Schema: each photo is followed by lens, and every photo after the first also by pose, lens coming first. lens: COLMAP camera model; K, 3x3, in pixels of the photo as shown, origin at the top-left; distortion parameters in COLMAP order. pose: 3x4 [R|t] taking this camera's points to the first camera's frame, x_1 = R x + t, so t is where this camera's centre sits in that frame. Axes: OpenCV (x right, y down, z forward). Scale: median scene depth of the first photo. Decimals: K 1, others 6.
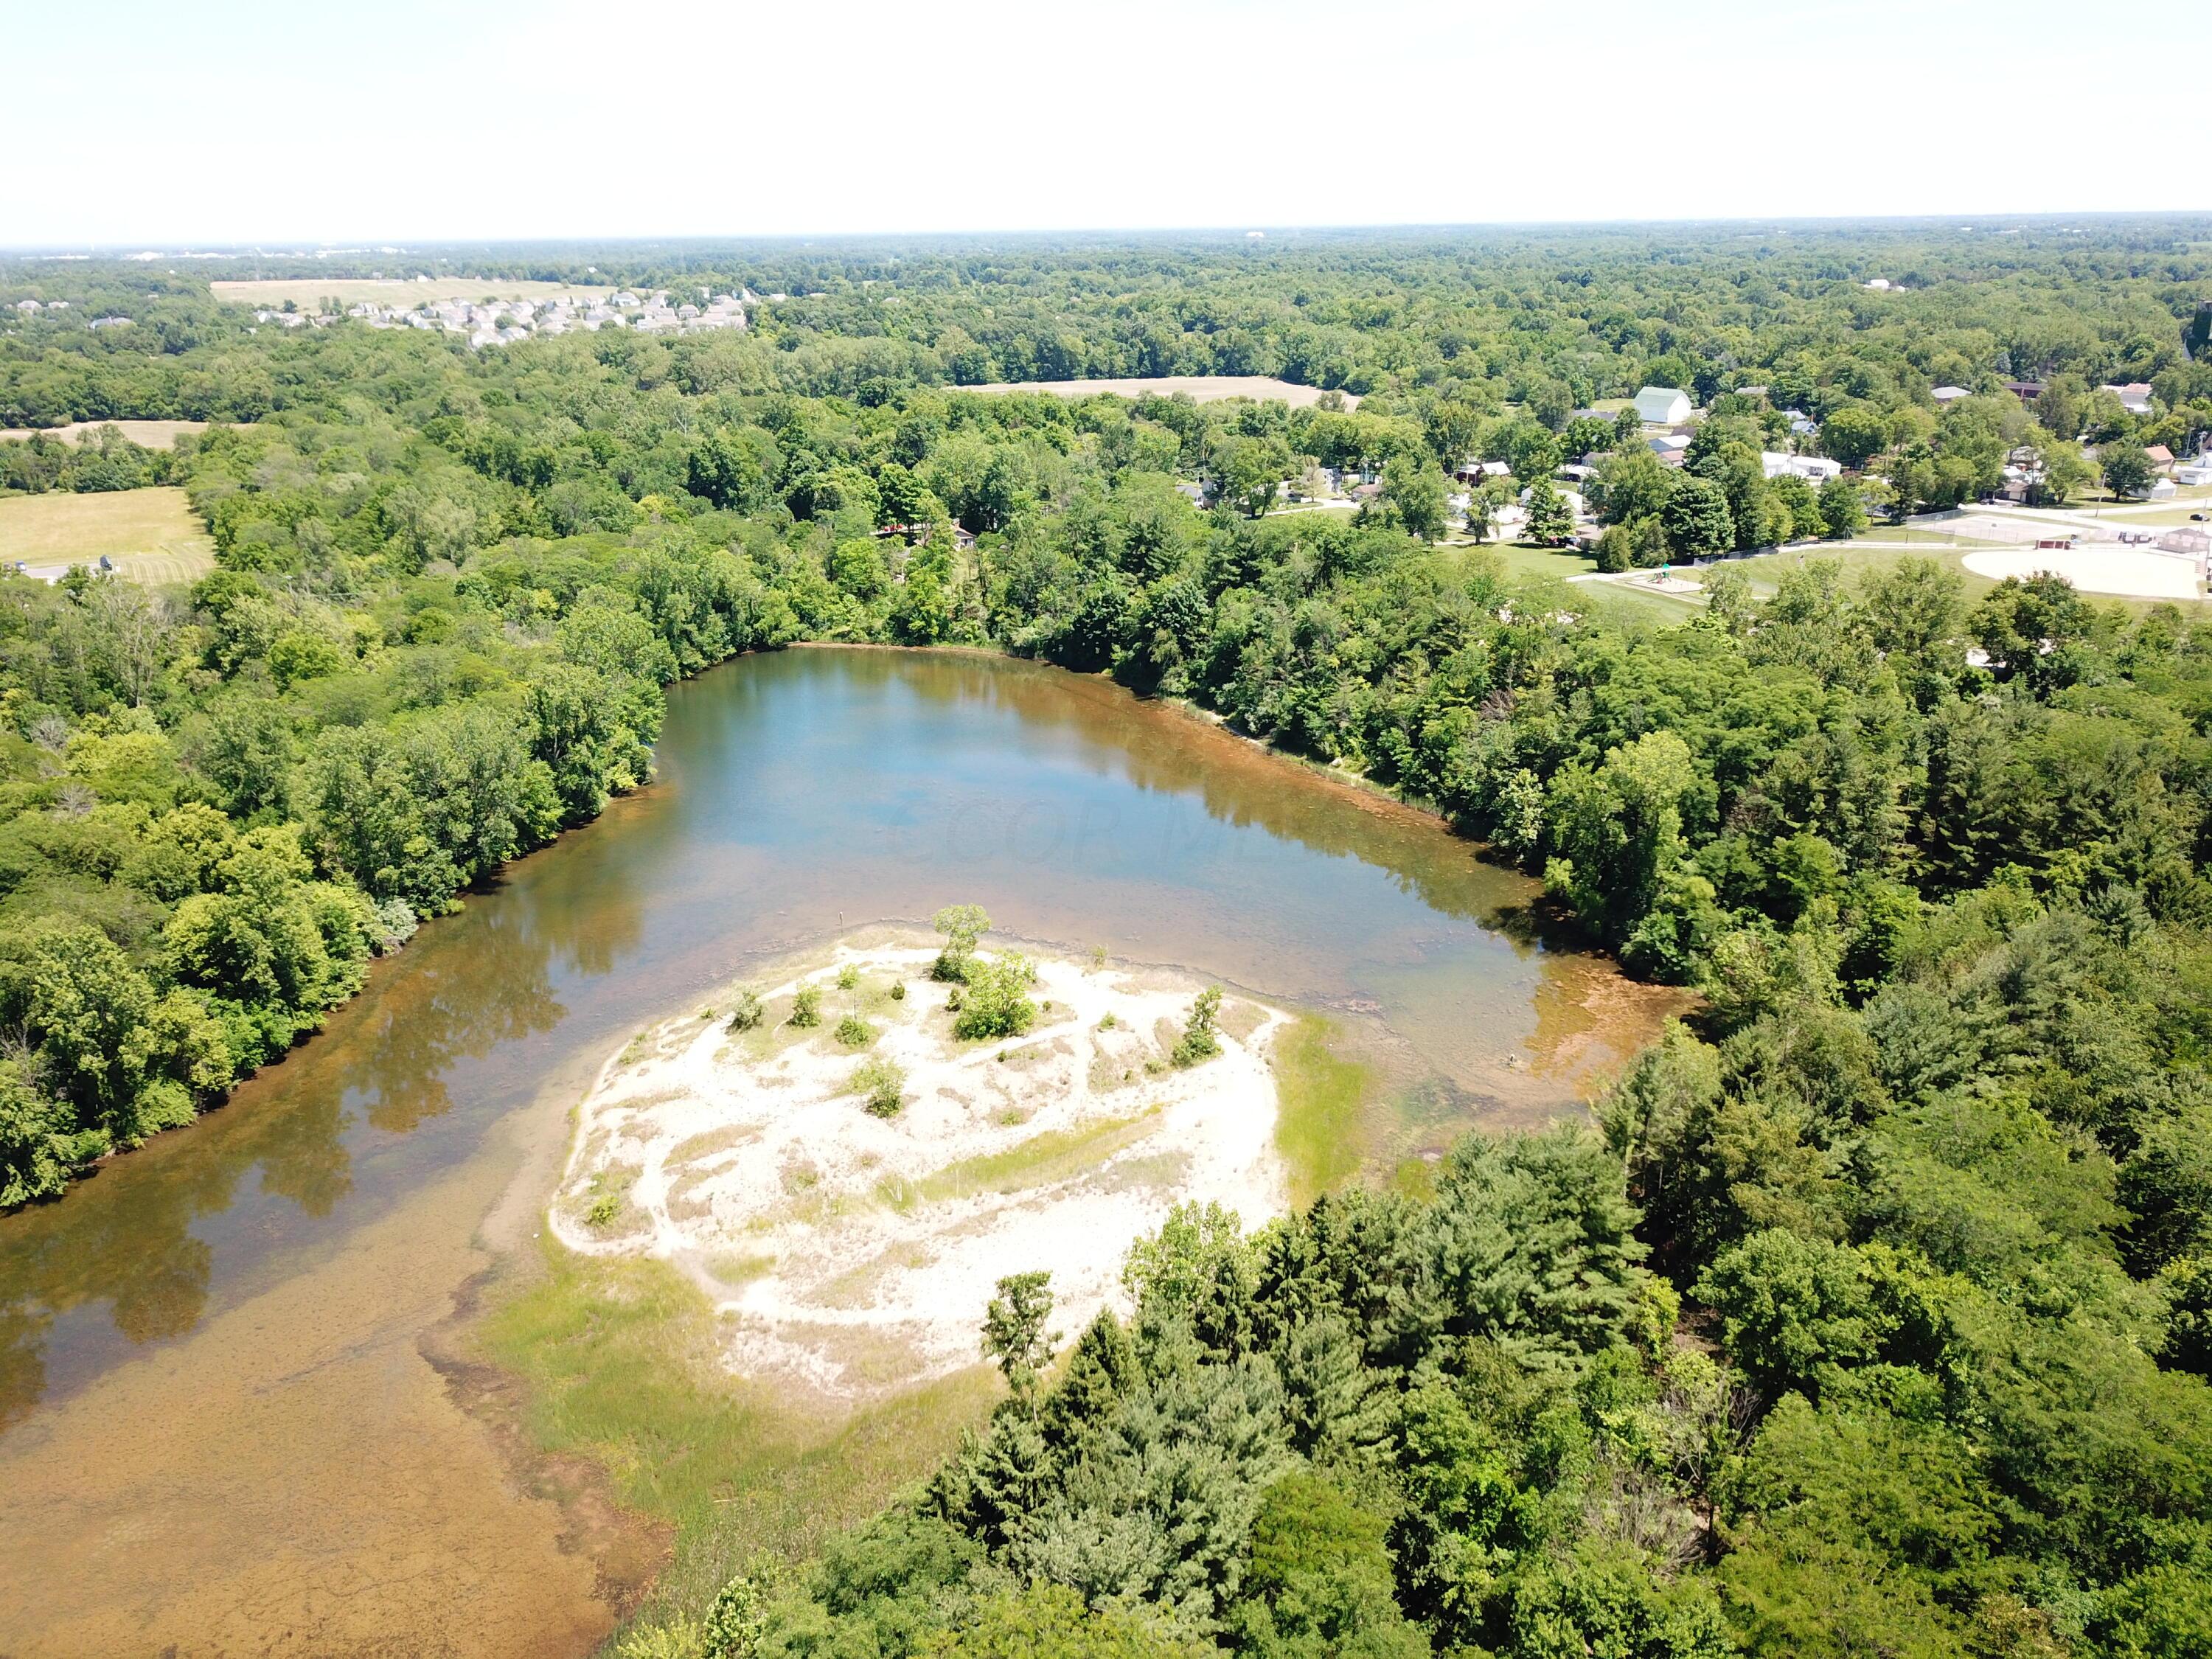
lens RADIAL K [[1796.7, 0, 1106.0], [0, 1796.7, 829.5], [0, 0, 1]] dist [0.015162, -0.007009]
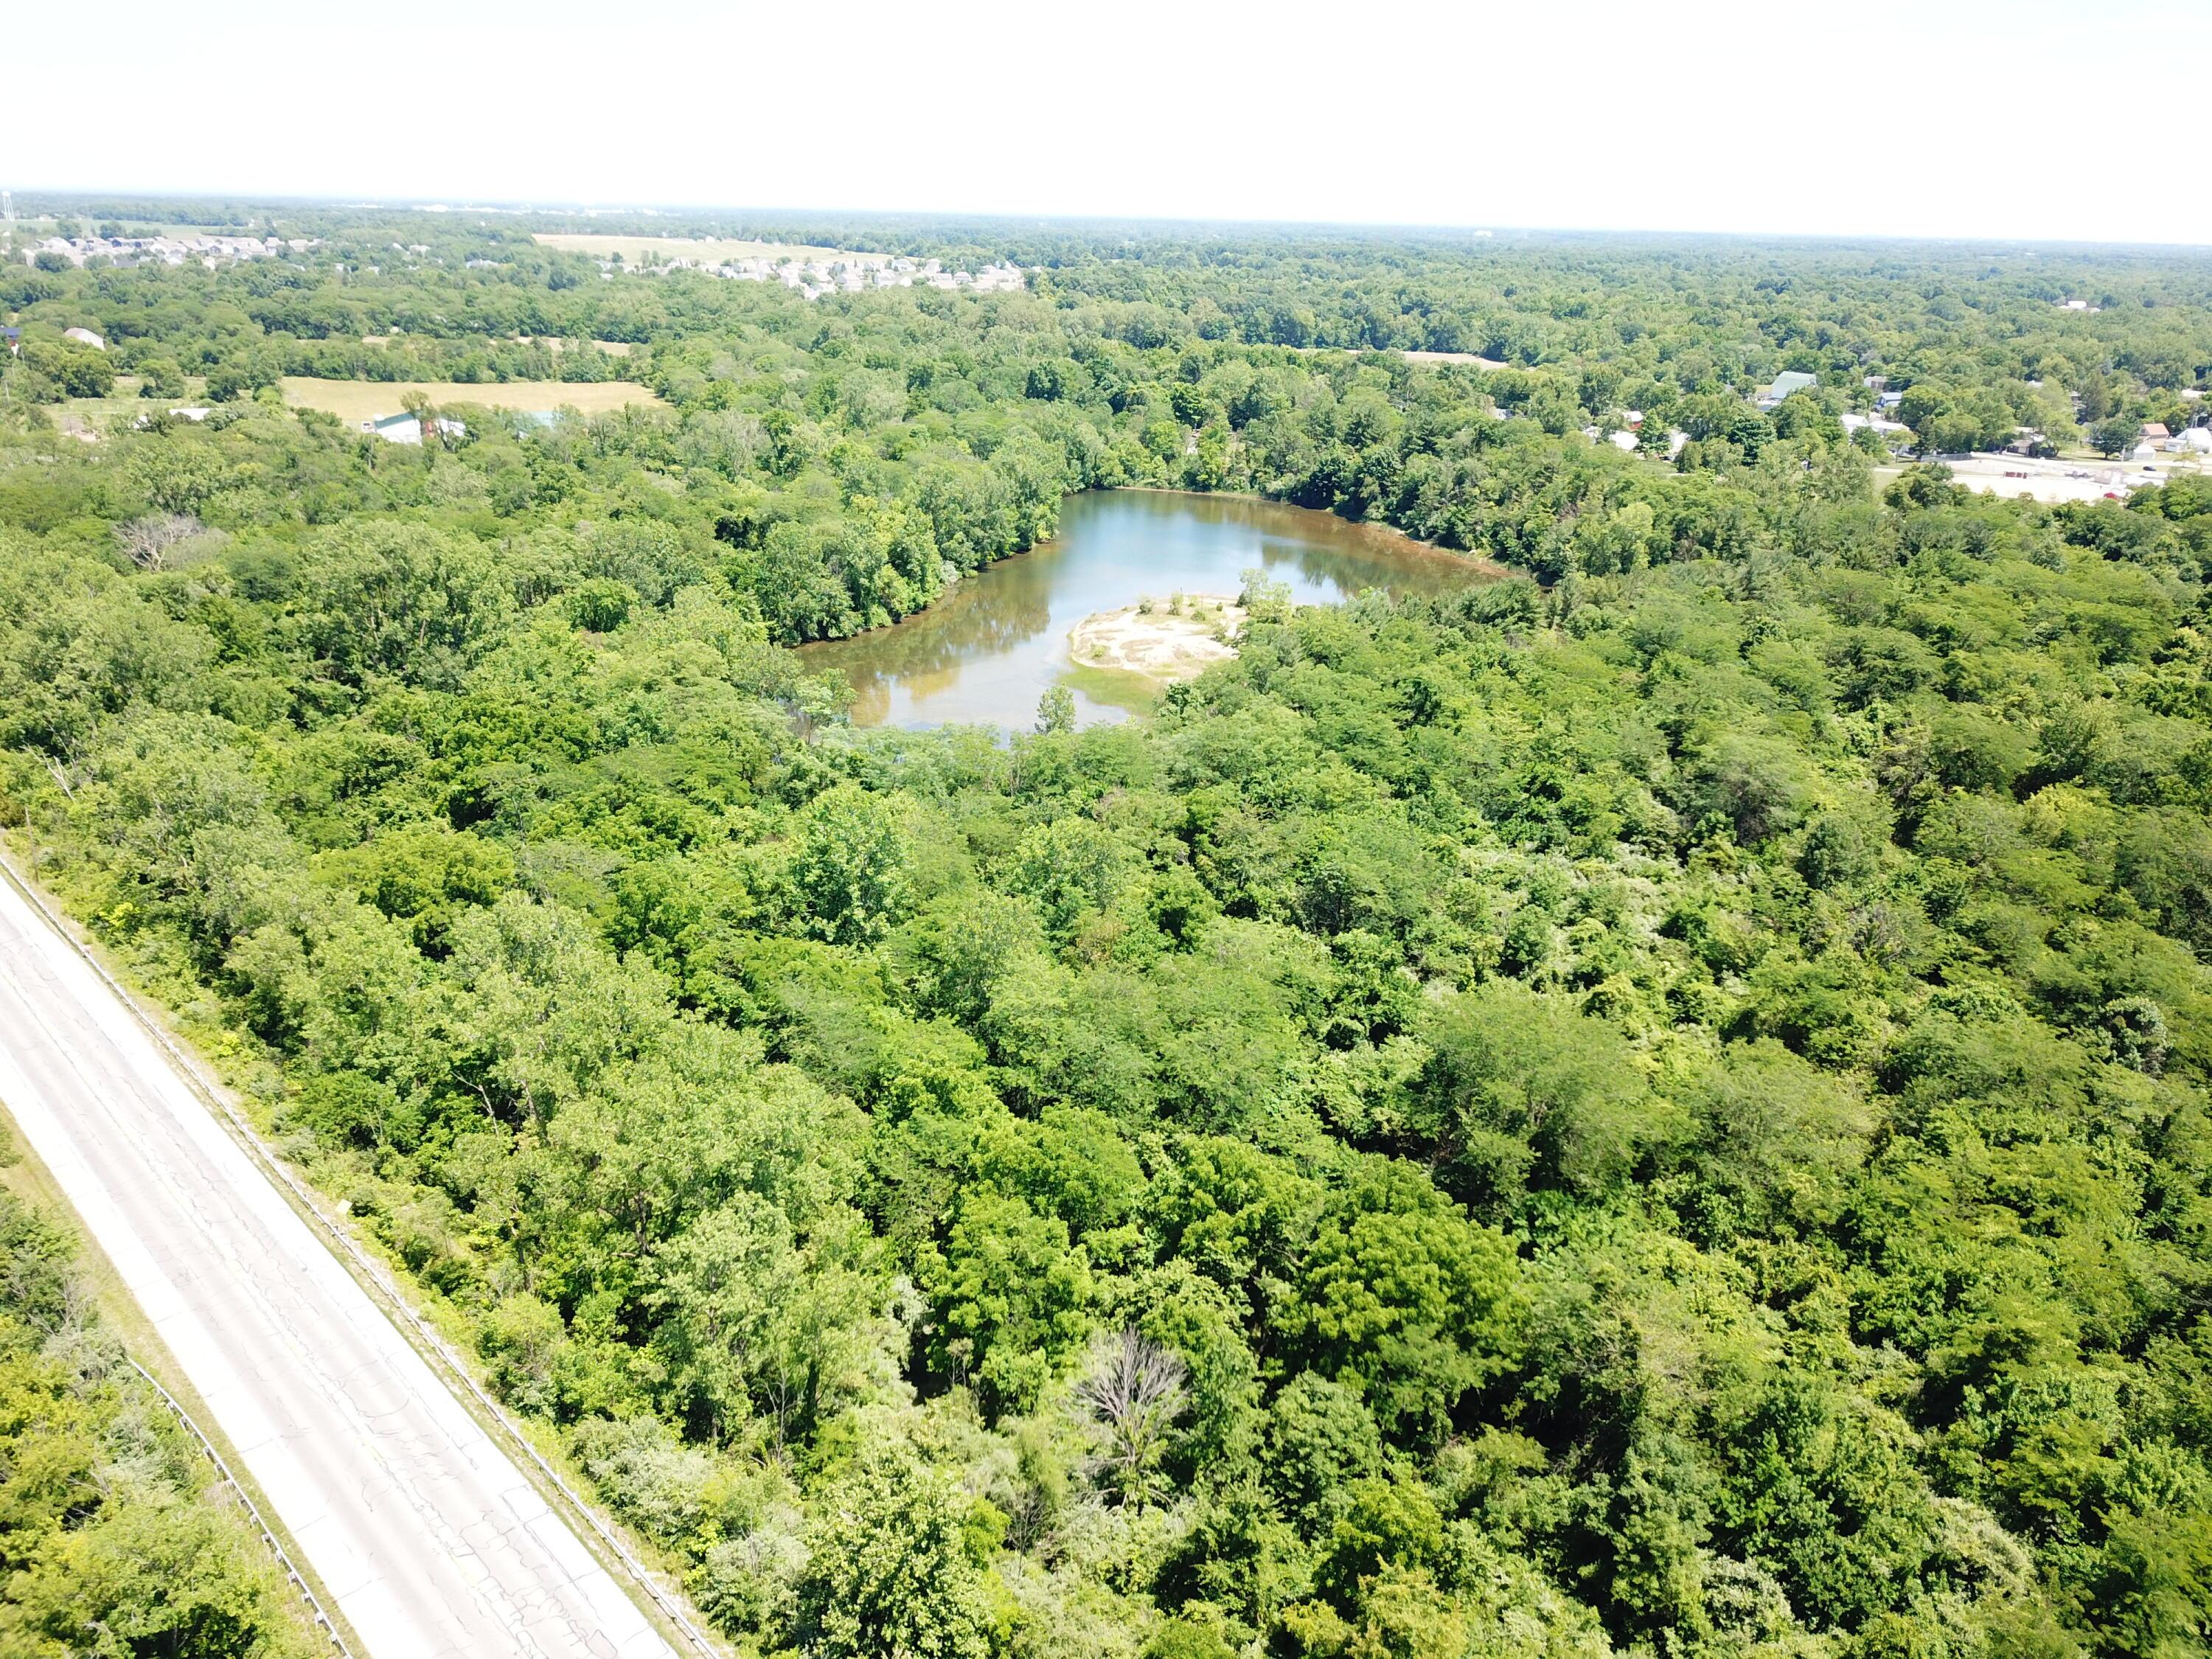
lens RADIAL K [[1800.7, 0, 1101.0], [0, 1800.7, 824.4], [0, 0, 1]] dist [-0.004136, 0.043520]
pose [[0.991780, 0.078380, -0.101141, -0.011660], [-0.078042, 0.996923, 0.007297, 0.124785], [0.101402, 0.000656, 0.994845, -0.367577]]
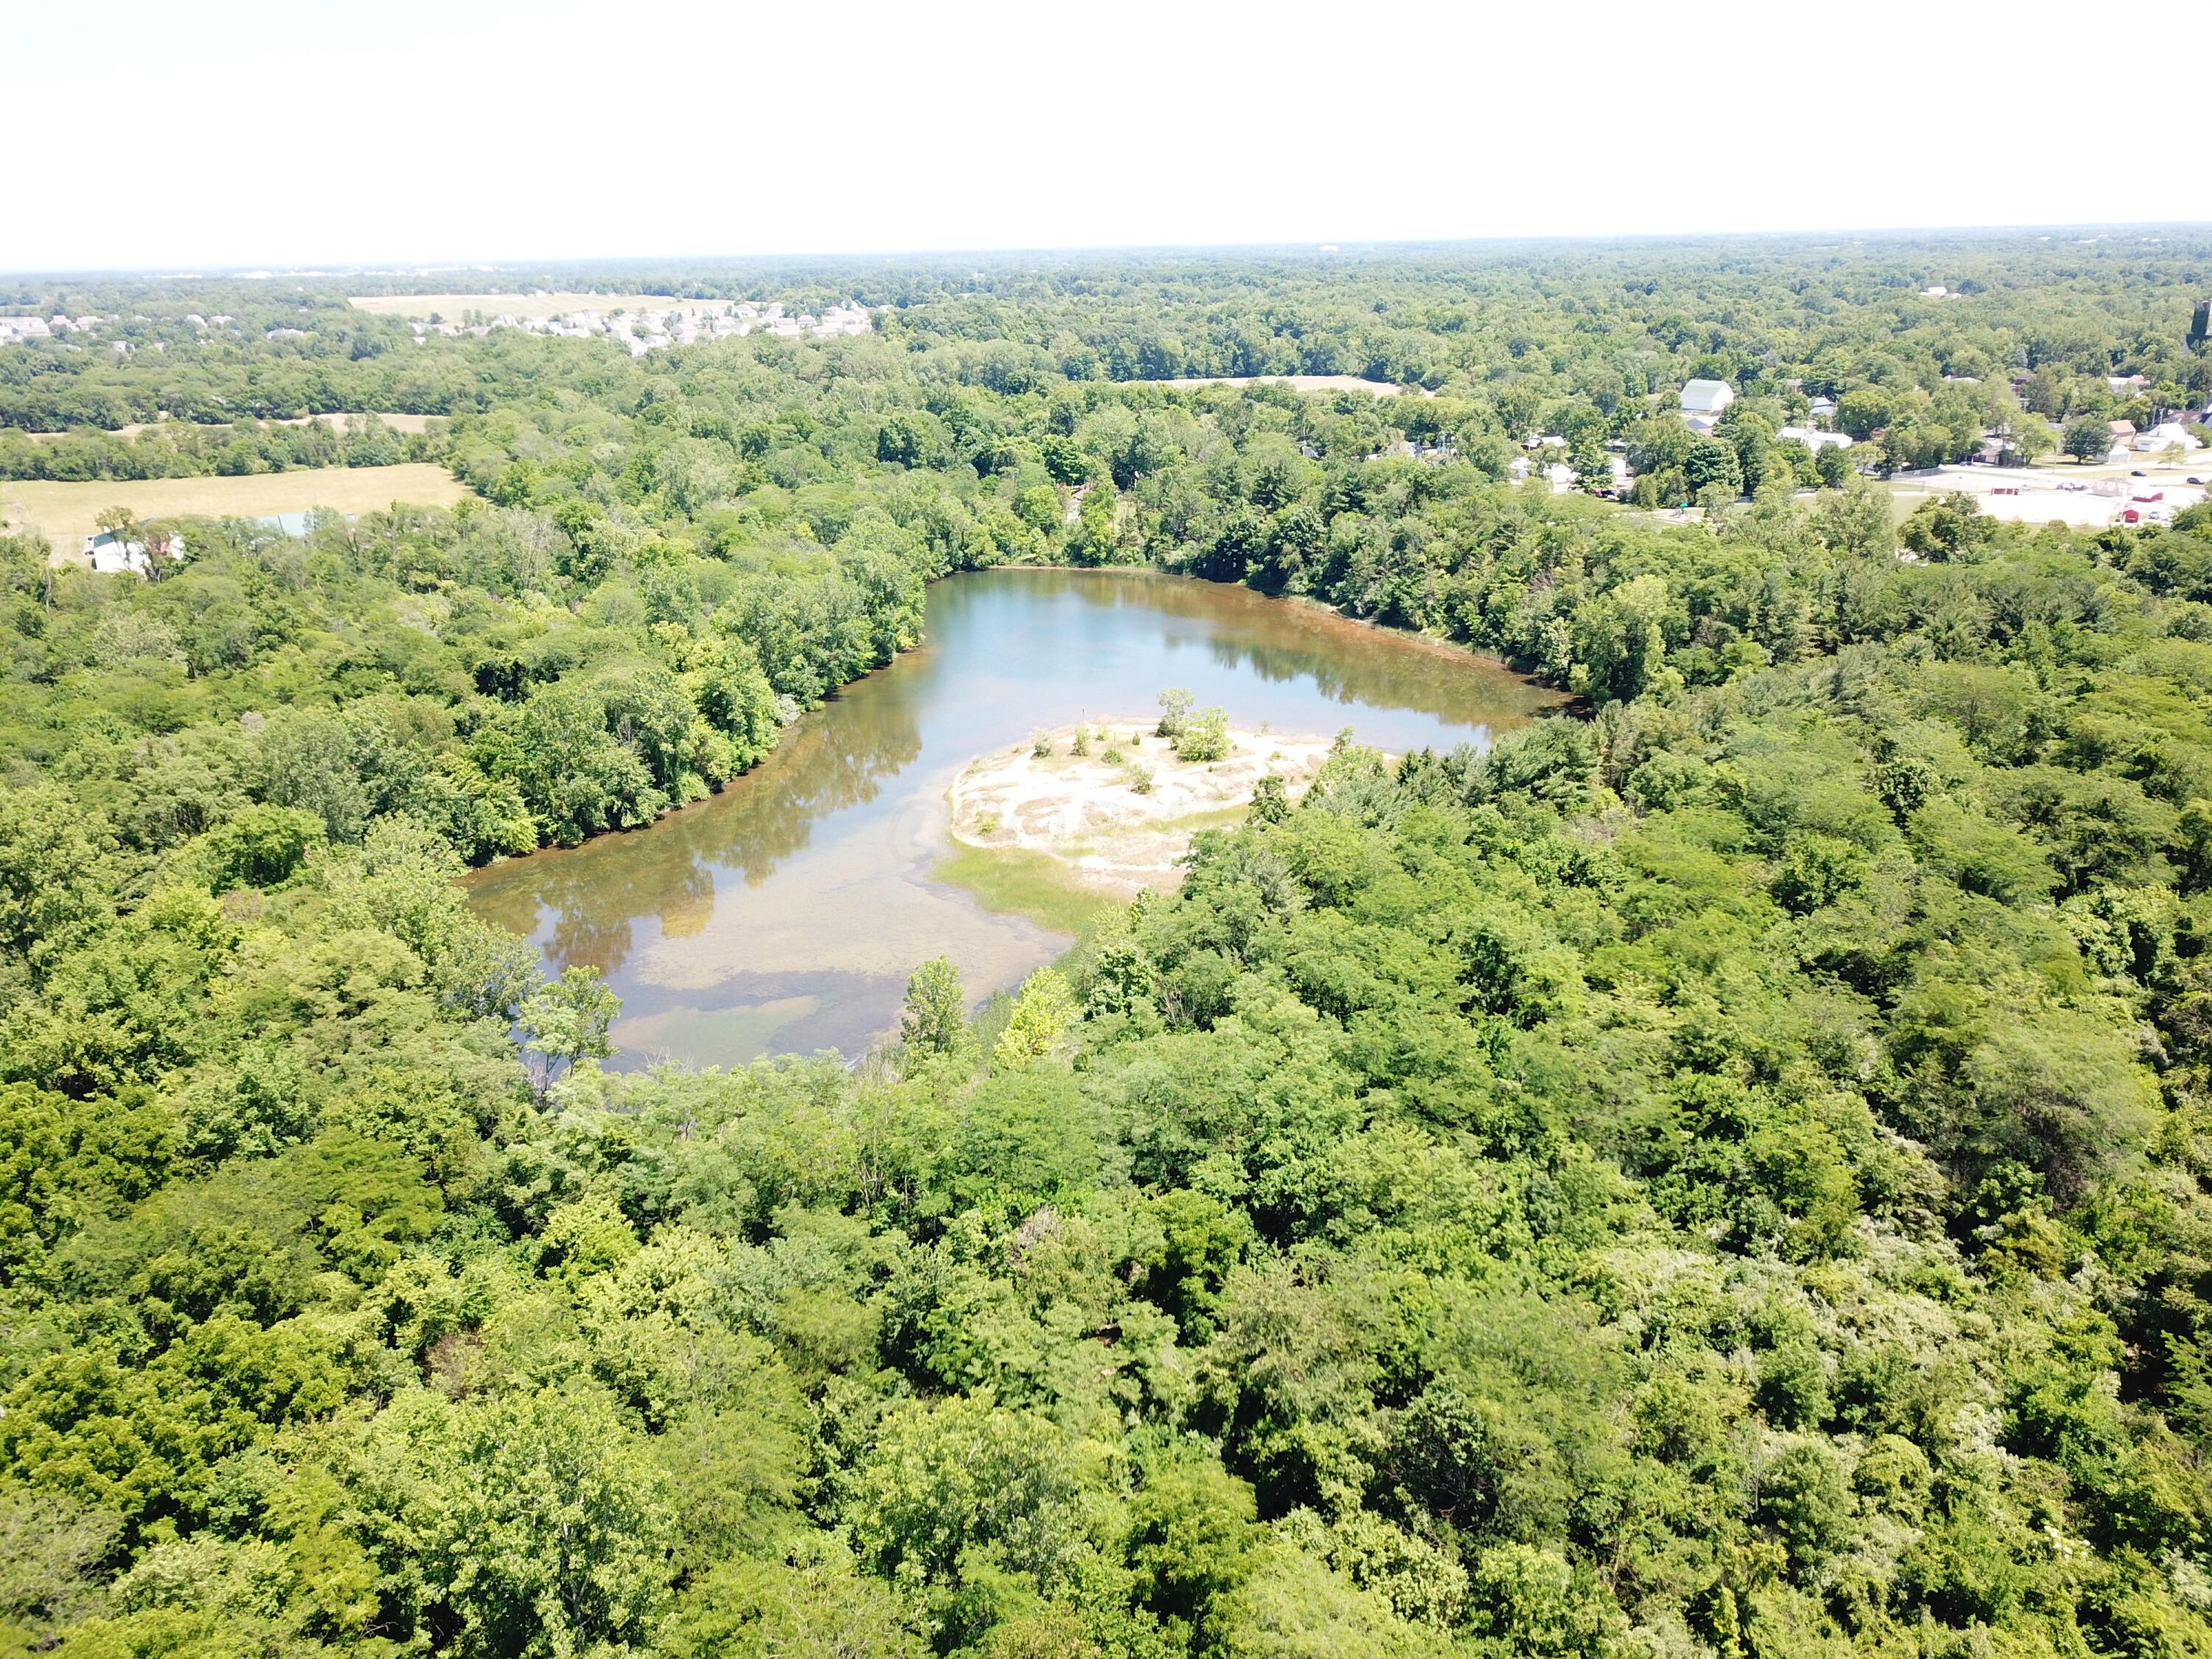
lens RADIAL K [[1796.7, 0, 1106.0], [0, 1796.7, 829.5], [0, 0, 1]] dist [0.015162, -0.007009]
pose [[0.999271, 0.007124, -0.037493, -0.032989], [-0.007404, 0.999946, -0.007326, 0.069060], [0.037439, 0.007598, 0.999270, -0.201671]]
